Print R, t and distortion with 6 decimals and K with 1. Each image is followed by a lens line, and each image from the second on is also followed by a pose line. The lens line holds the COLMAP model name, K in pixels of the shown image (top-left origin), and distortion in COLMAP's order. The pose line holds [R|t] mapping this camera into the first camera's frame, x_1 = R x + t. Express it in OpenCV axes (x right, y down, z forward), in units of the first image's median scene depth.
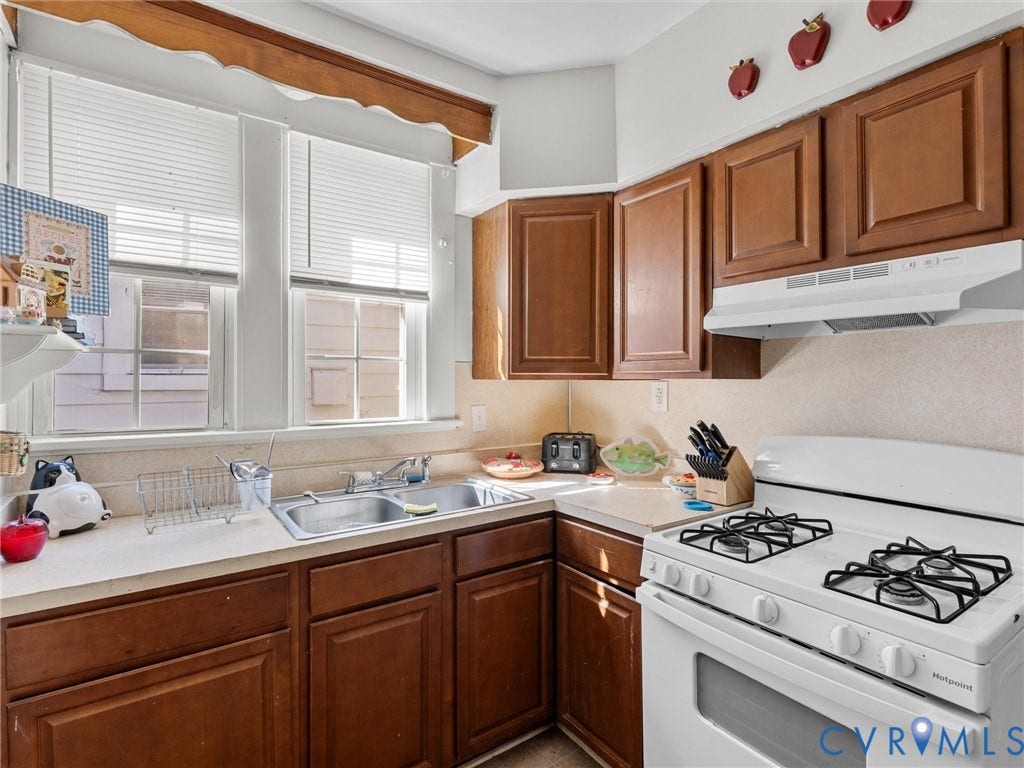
lens RADIAL K [[521.3, 0, 510.5], [0, 521.3, 379.2], [0, 0, 1]] dist [0.001235, -0.001112]
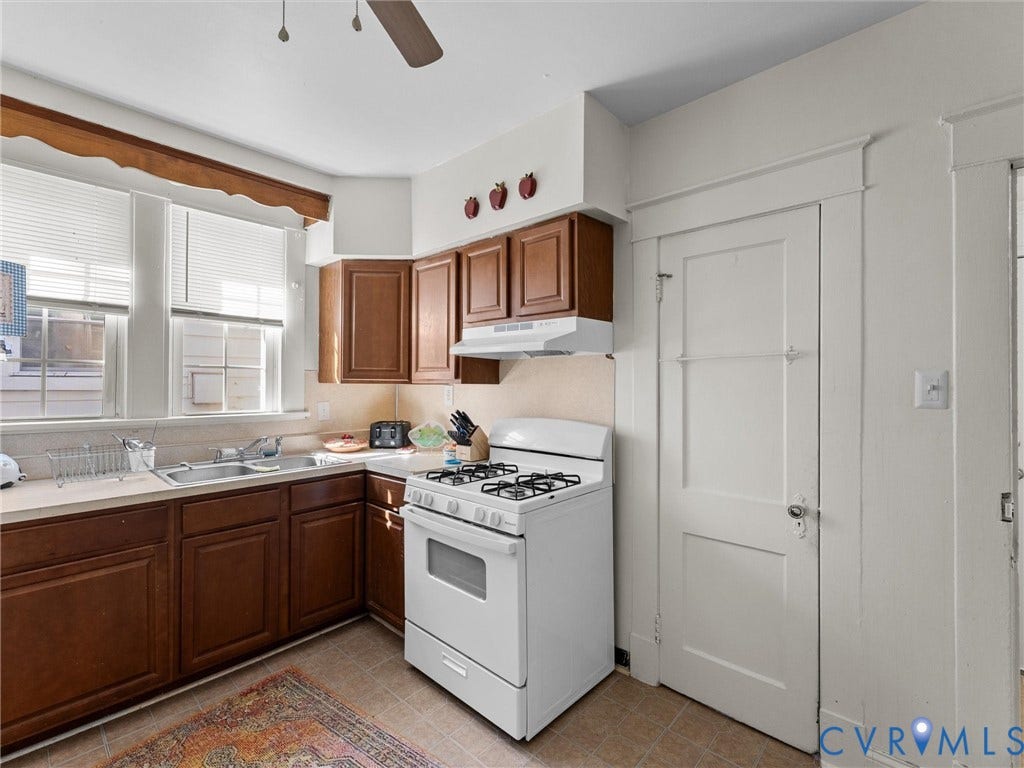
lens RADIAL K [[469.7, 0, 504.2], [0, 469.7, 382.1], [0, 0, 1]] dist [0.004300, -0.002183]
pose [[0.977641, 0.008139, 0.210125, 0.208857], [-0.007557, 0.999965, -0.003573, -0.002082], [-0.210146, 0.001905, 0.977668, -0.469277]]
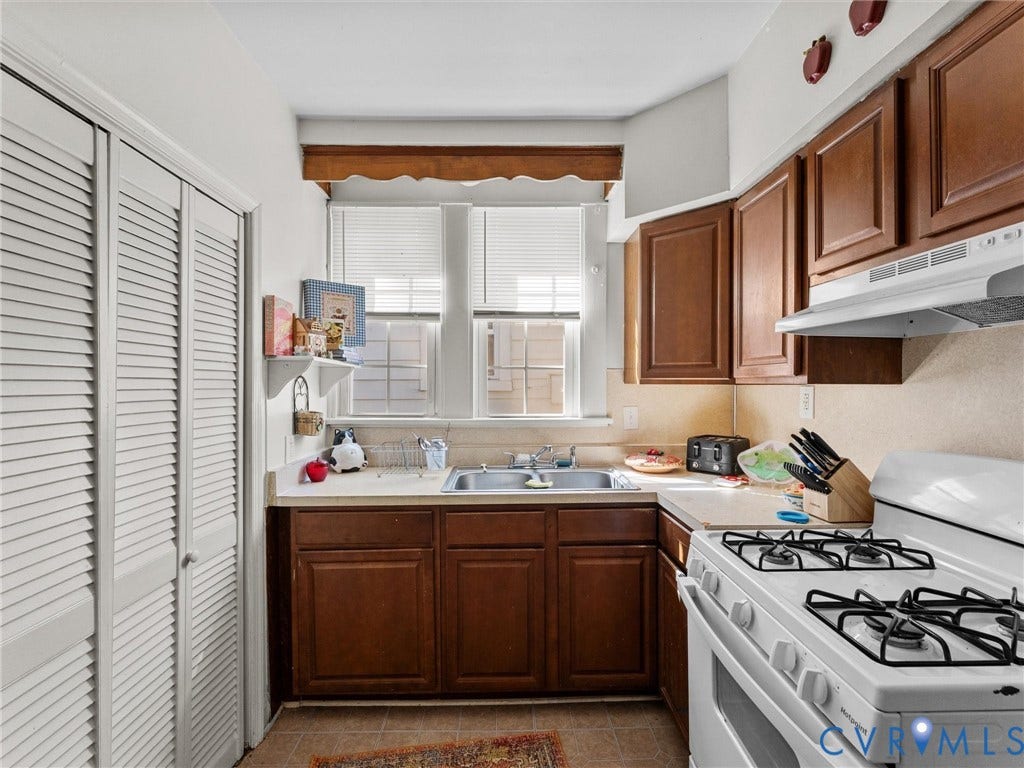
lens RADIAL K [[469.7, 0, 507.7], [0, 469.7, 386.9], [0, 0, 1]] dist [0.004300, -0.002183]
pose [[0.828957, 0.004878, -0.559291, 0.413667], [0.000357, 0.999957, 0.009250, -0.003629], [0.559313, -0.007867, 0.828919, -0.005022]]
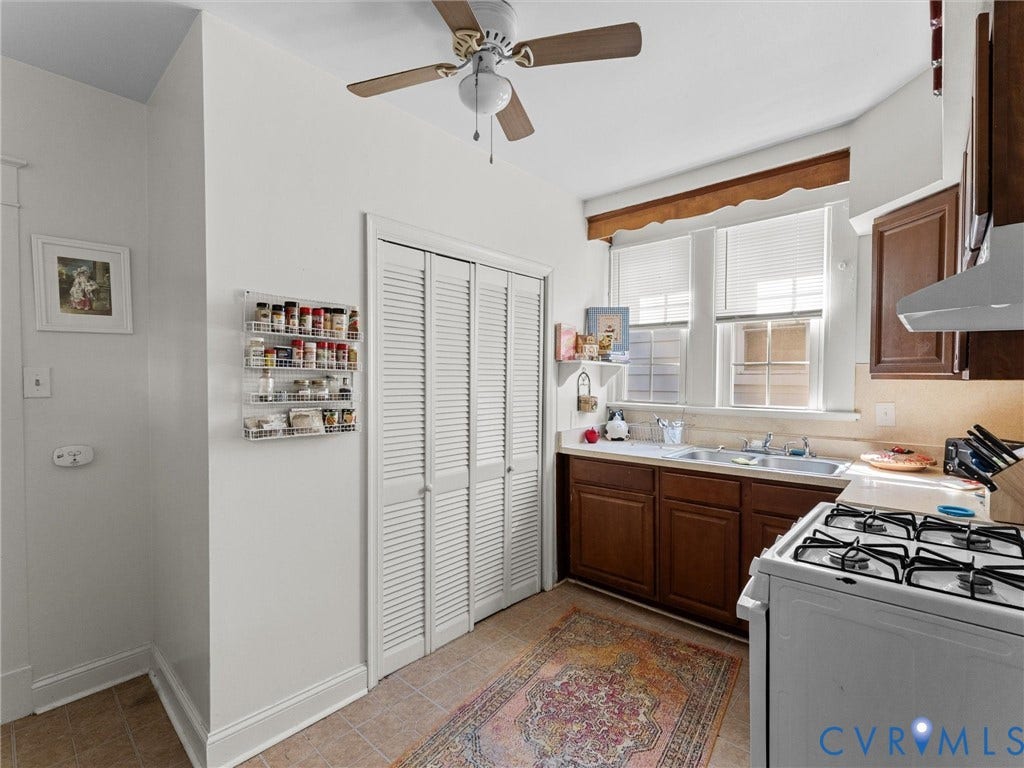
lens RADIAL K [[469.7, 0, 508.3], [0, 469.7, 390.7], [0, 0, 1]] dist [0.004300, -0.002183]
pose [[0.228454, 0.030104, -0.973089, 1.024198], [-0.001593, 0.999532, 0.030548, -0.005351], [0.973553, -0.005429, 0.228395, -0.002200]]
